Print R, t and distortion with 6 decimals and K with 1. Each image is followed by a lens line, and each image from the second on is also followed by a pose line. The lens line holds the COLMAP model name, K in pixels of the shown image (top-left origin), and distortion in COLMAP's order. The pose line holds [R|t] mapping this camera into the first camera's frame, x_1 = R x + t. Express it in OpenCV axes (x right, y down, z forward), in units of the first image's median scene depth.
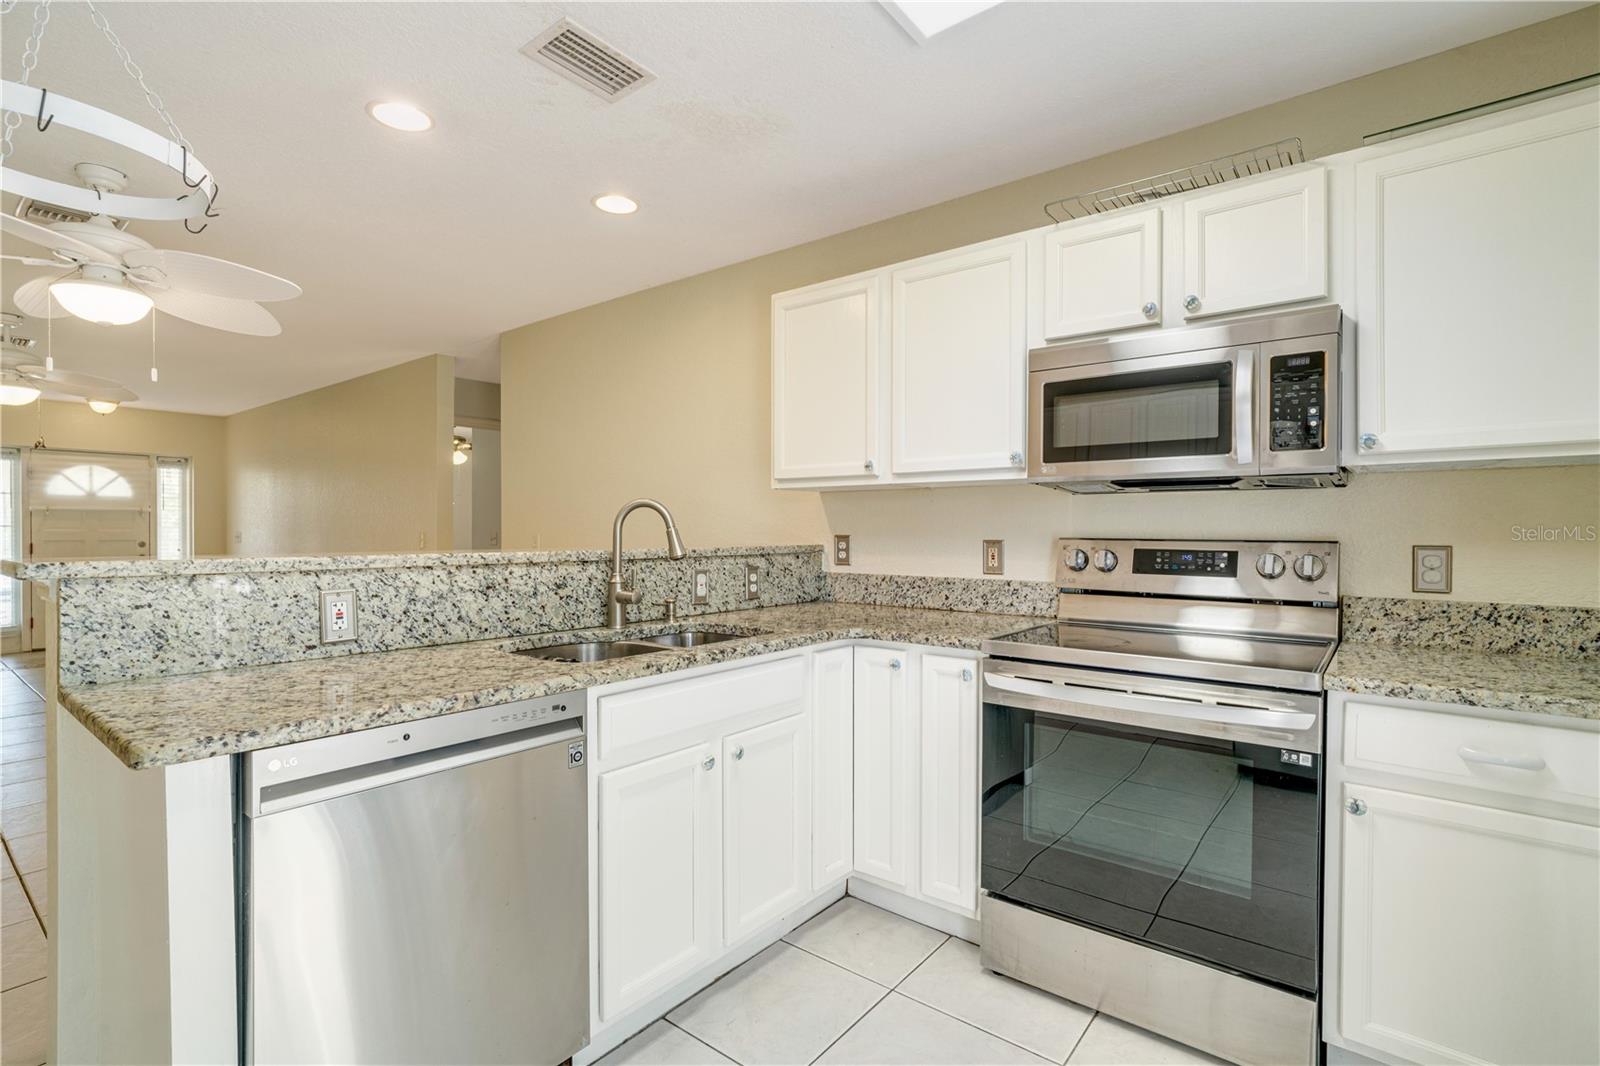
lens RADIAL K [[748.1, 0, 790.3], [0, 748.1, 533.0], [0, 0, 1]] dist [-0.004077, 0.002440]
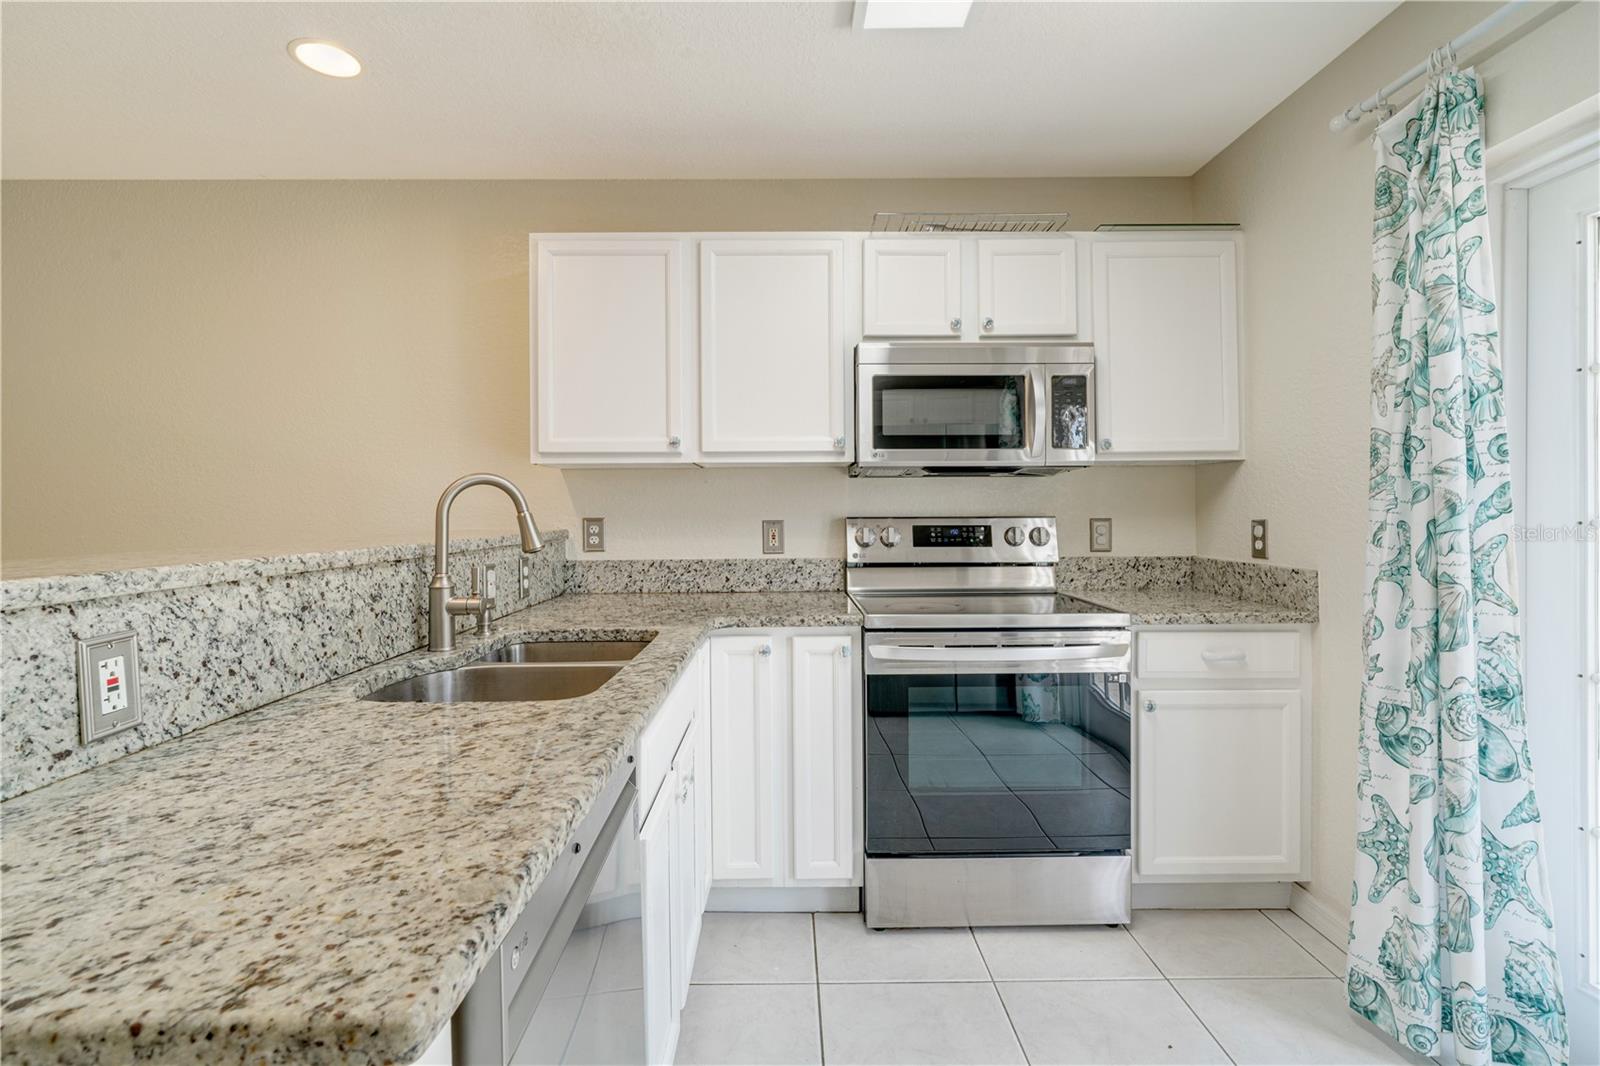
lens RADIAL K [[748.1, 0, 782.7], [0, 748.1, 506.5], [0, 0, 1]] dist [-0.004077, 0.002440]
pose [[0.779054, -0.005898, 0.626929, -0.496019], [0.011775, 0.999917, -0.005226, -0.005673], [-0.626847, 0.011454, 0.779058, 0.257325]]
